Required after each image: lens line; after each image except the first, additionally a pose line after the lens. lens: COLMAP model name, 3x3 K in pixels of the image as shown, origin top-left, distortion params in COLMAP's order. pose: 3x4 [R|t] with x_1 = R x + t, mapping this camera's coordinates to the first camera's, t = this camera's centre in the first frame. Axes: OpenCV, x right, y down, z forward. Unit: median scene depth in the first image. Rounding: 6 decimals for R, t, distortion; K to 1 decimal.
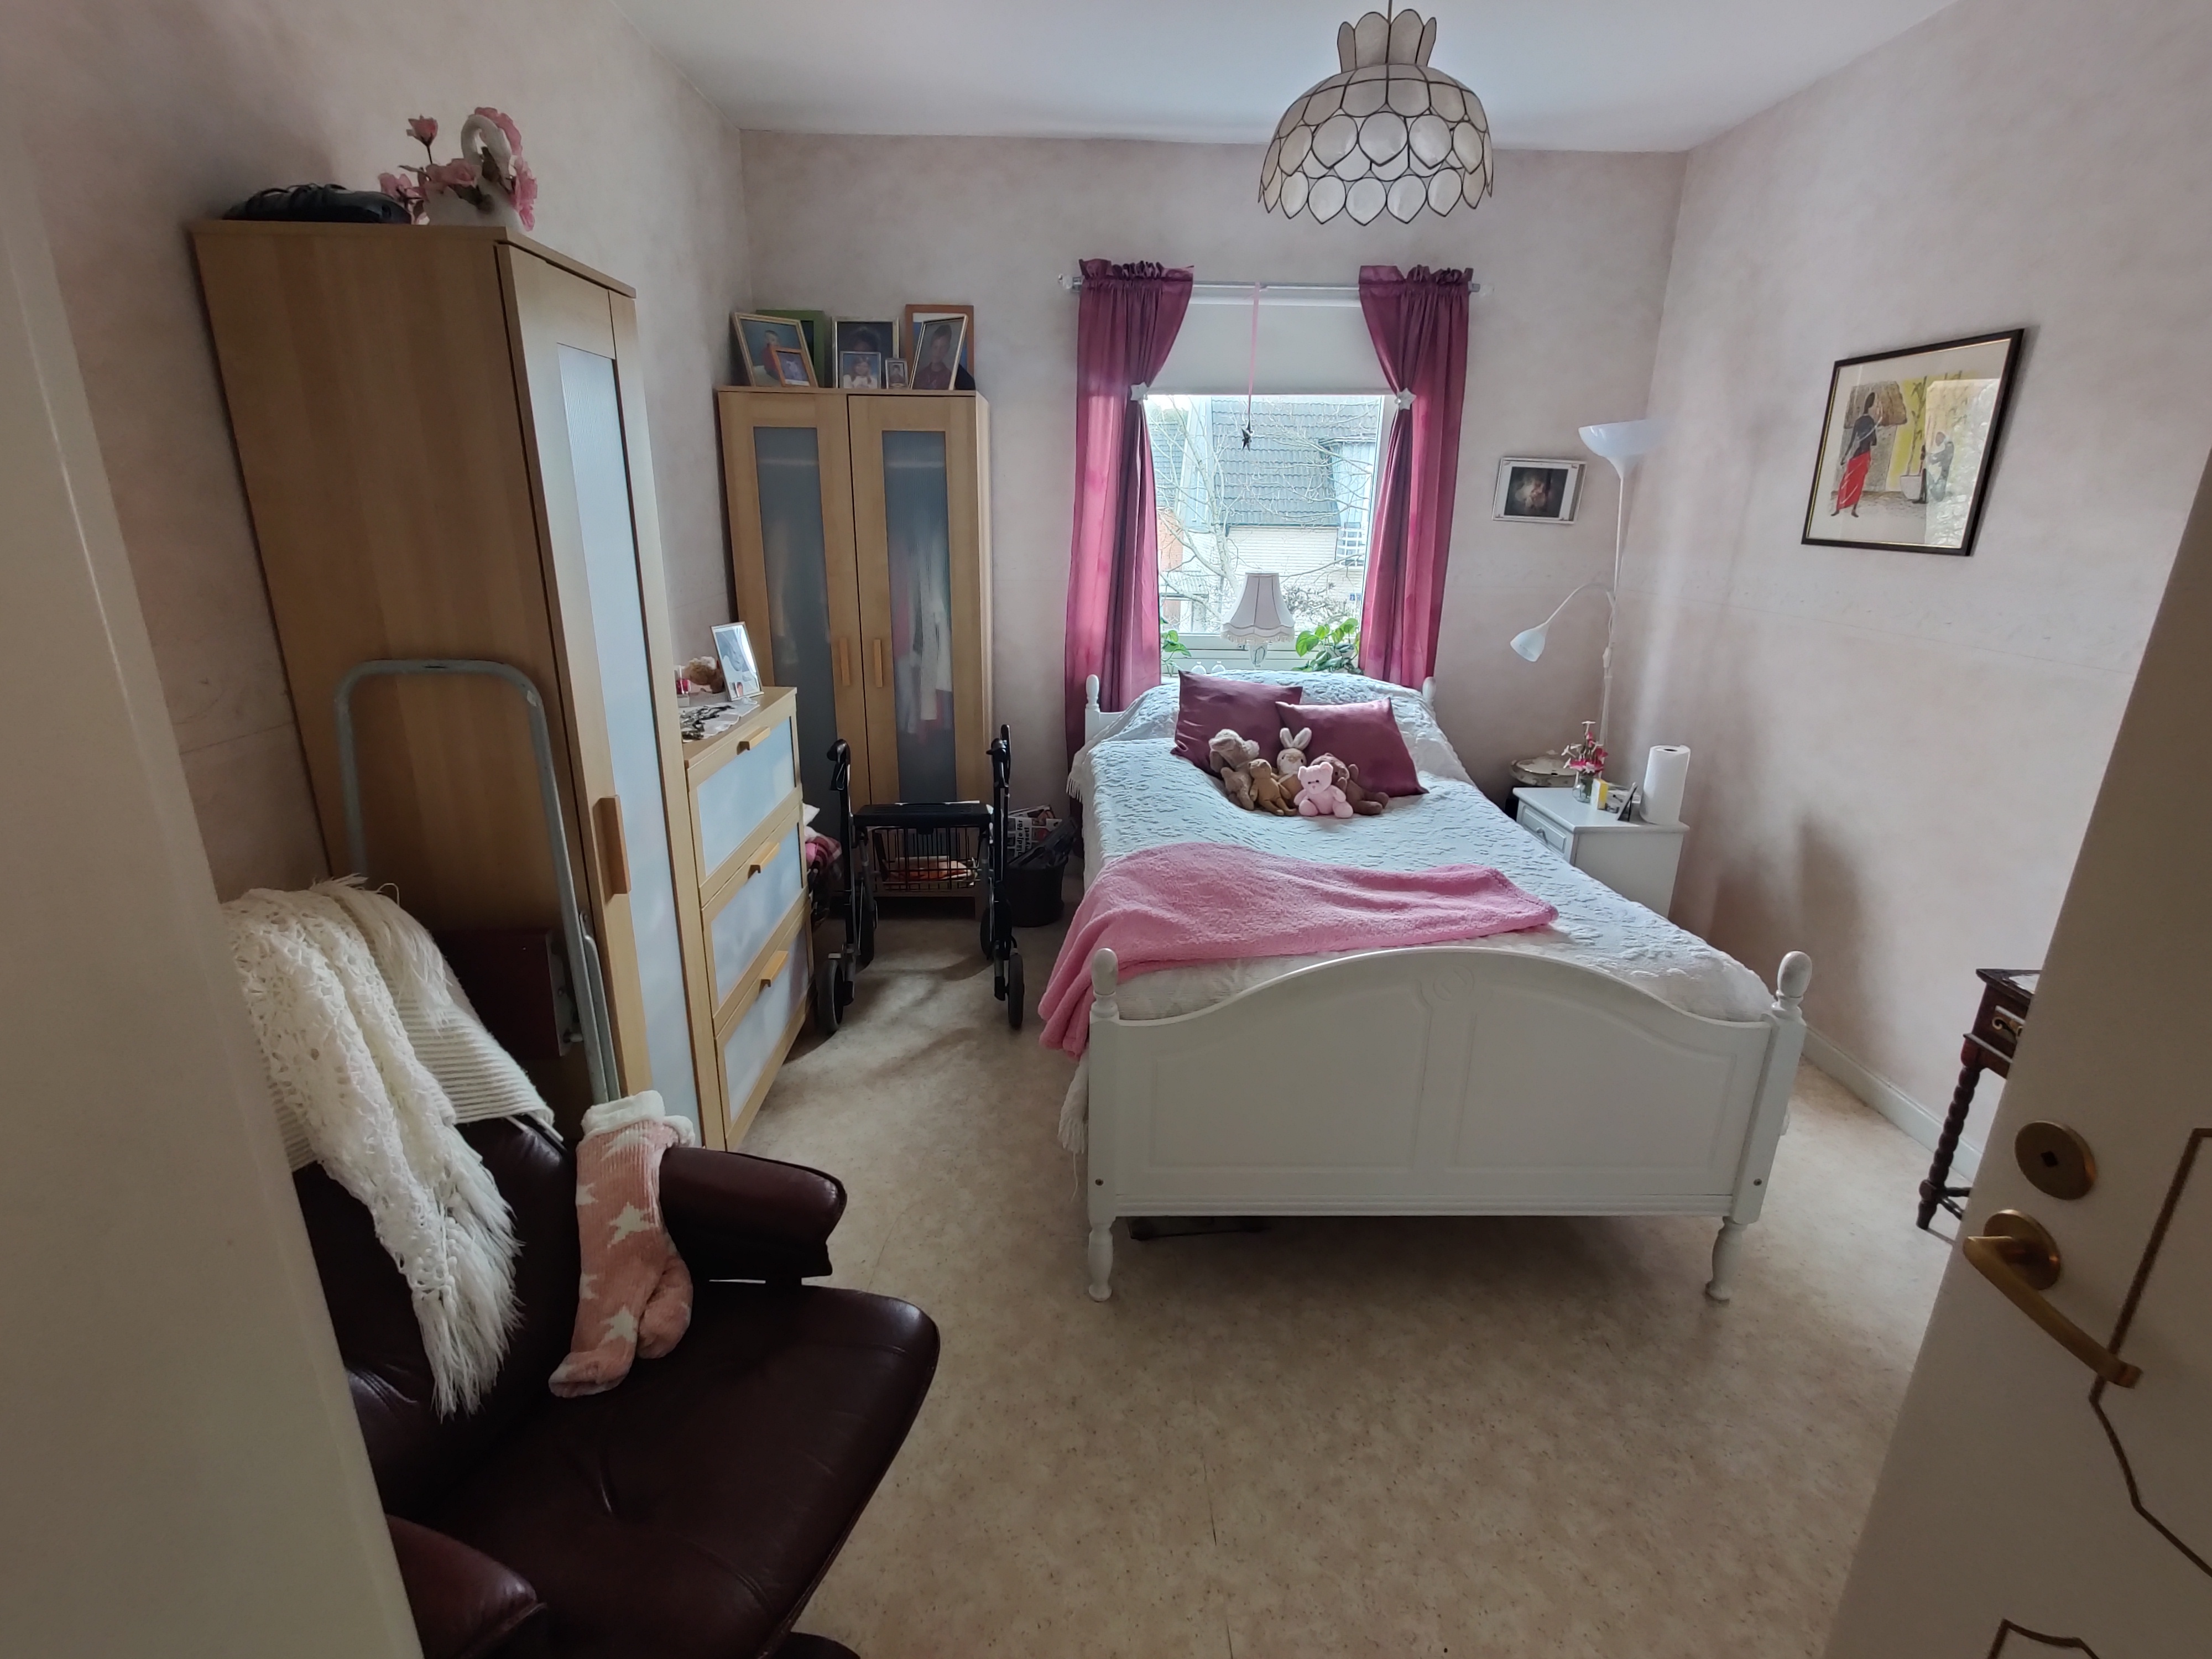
lens RADIAL K [[1024.7, 0, 1099.3], [0, 1024.7, 831.3], [0, 0, 1]] dist [0.000933, 0.000006]
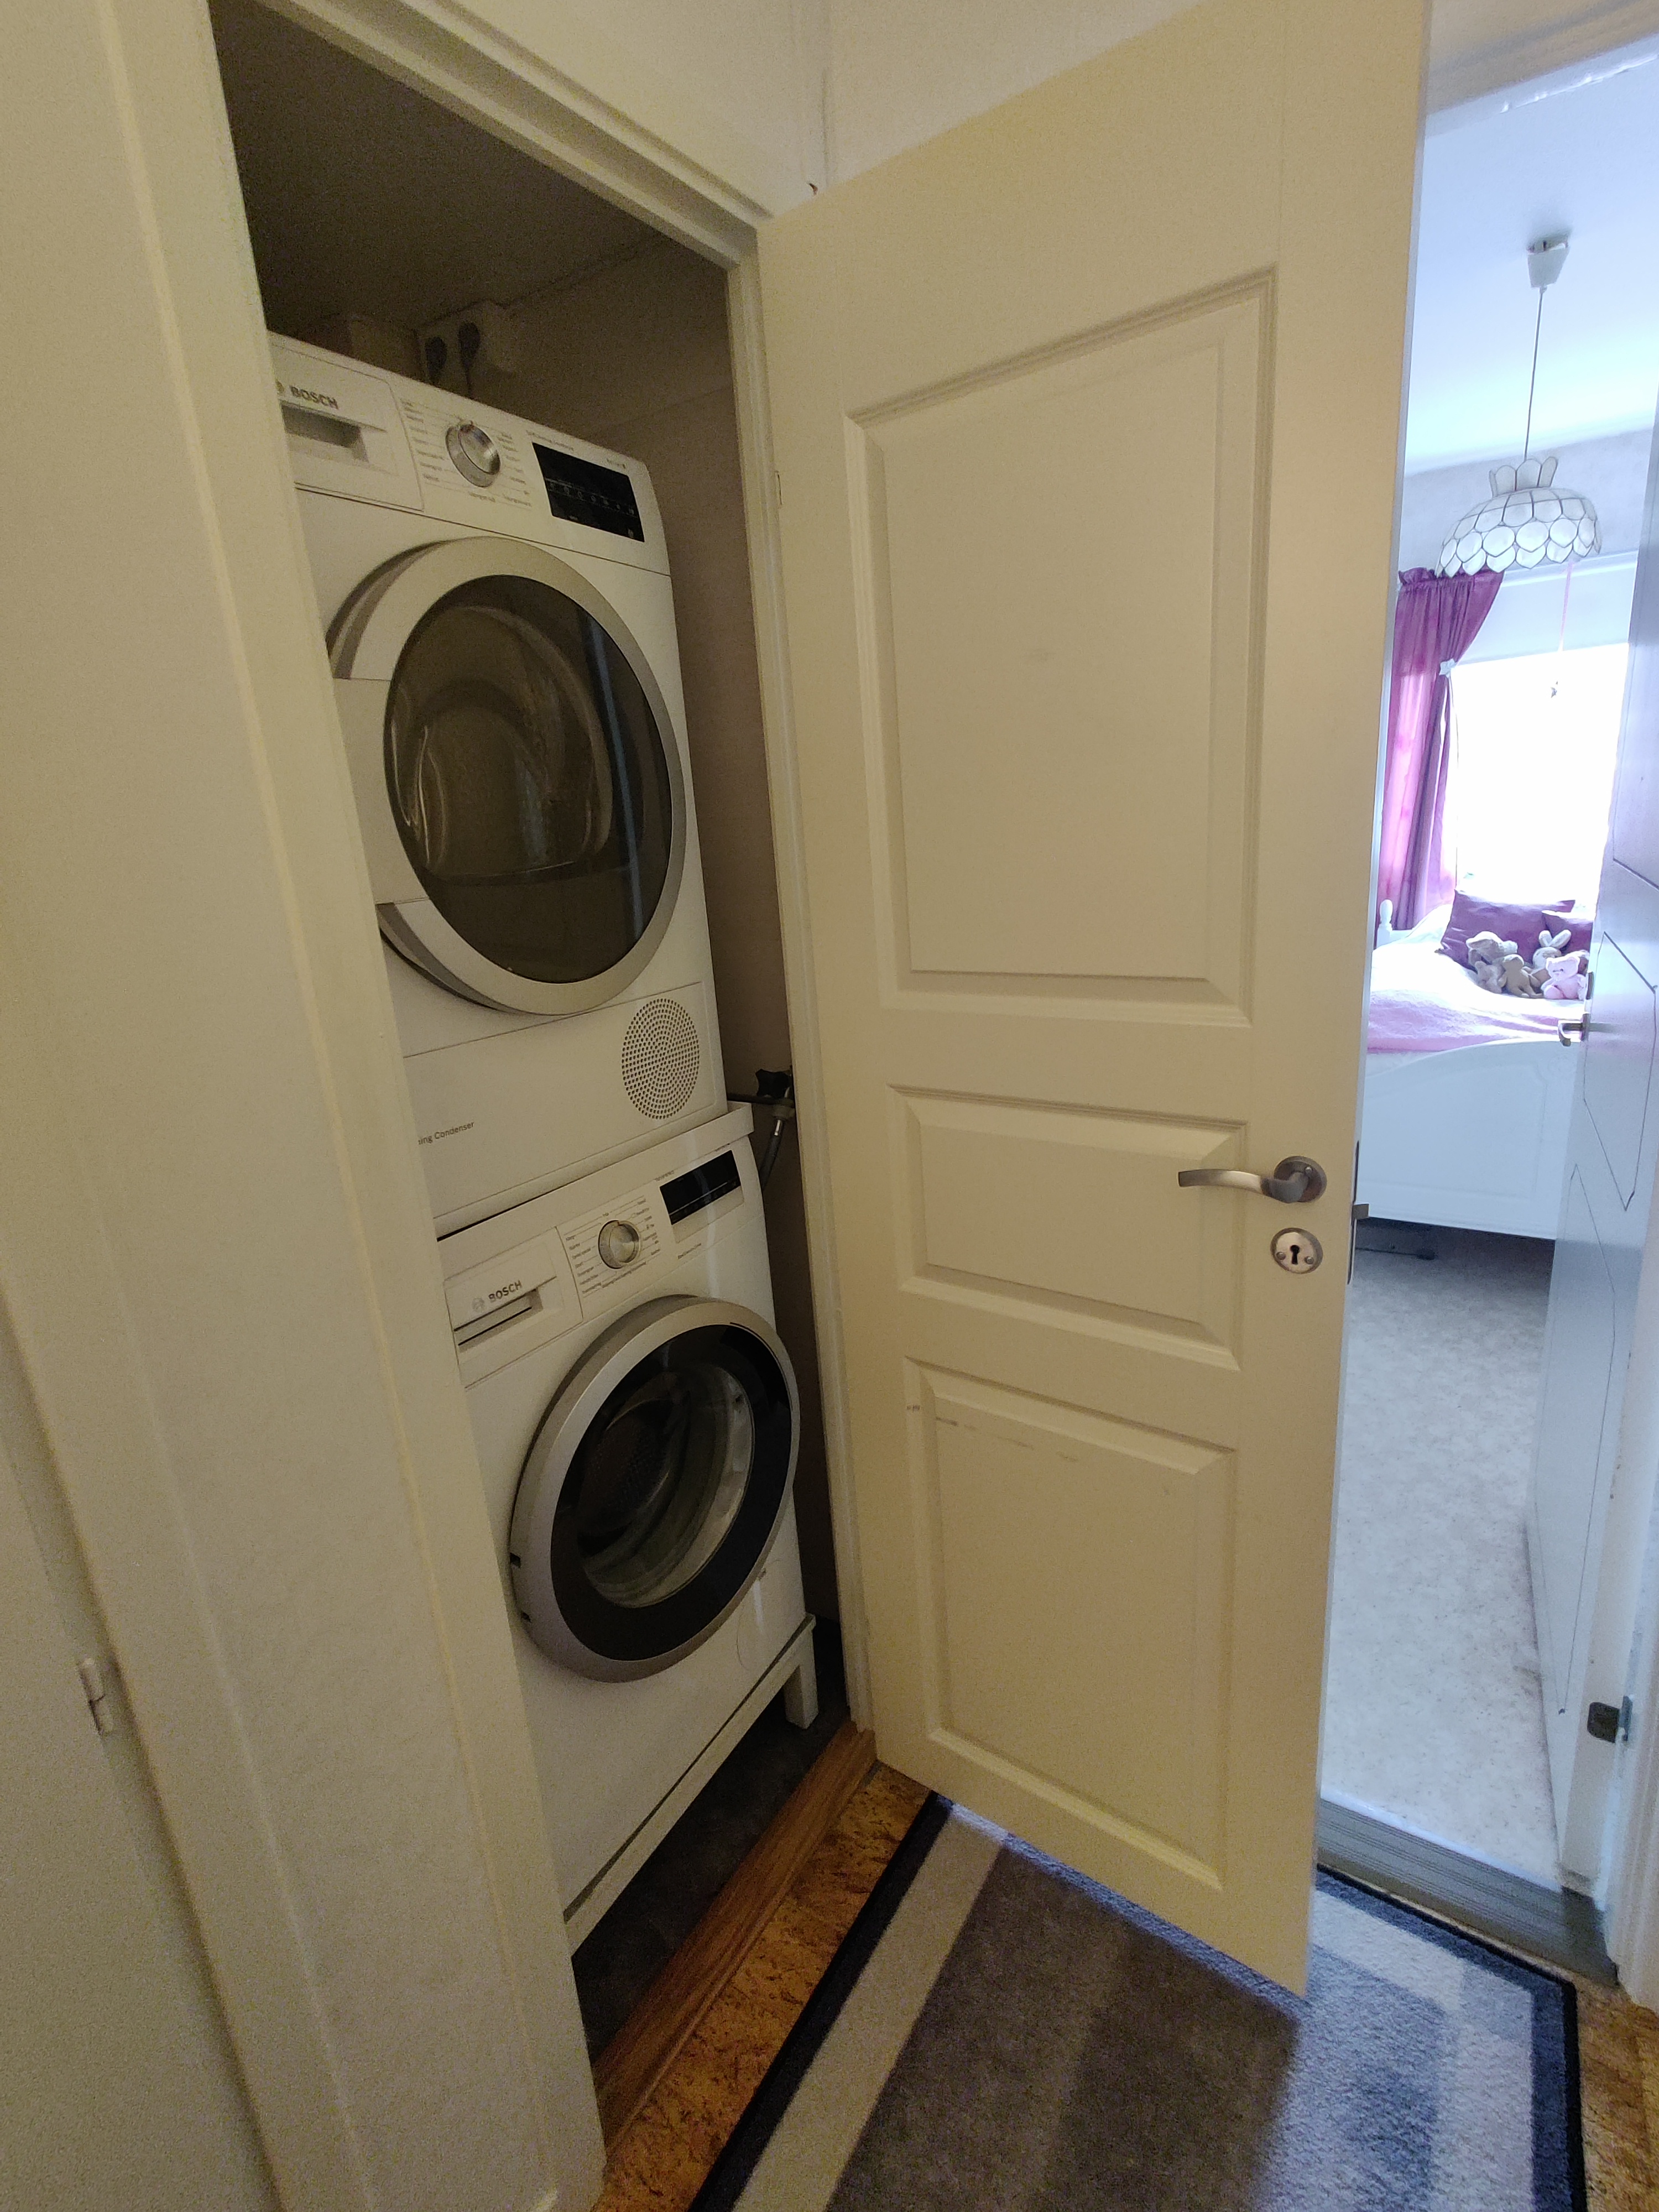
lens RADIAL K [[1024.7, 0, 820.2], [0, 1024.7, 1094.5], [0, 0, 1]] dist [0.000933, 0.000006]
pose [[0.823811, 0.074578, -0.561938, 0.172086], [-0.085670, 0.996302, 0.006632, 0.158743], [0.560354, 0.042678, 0.827153, -0.478719]]
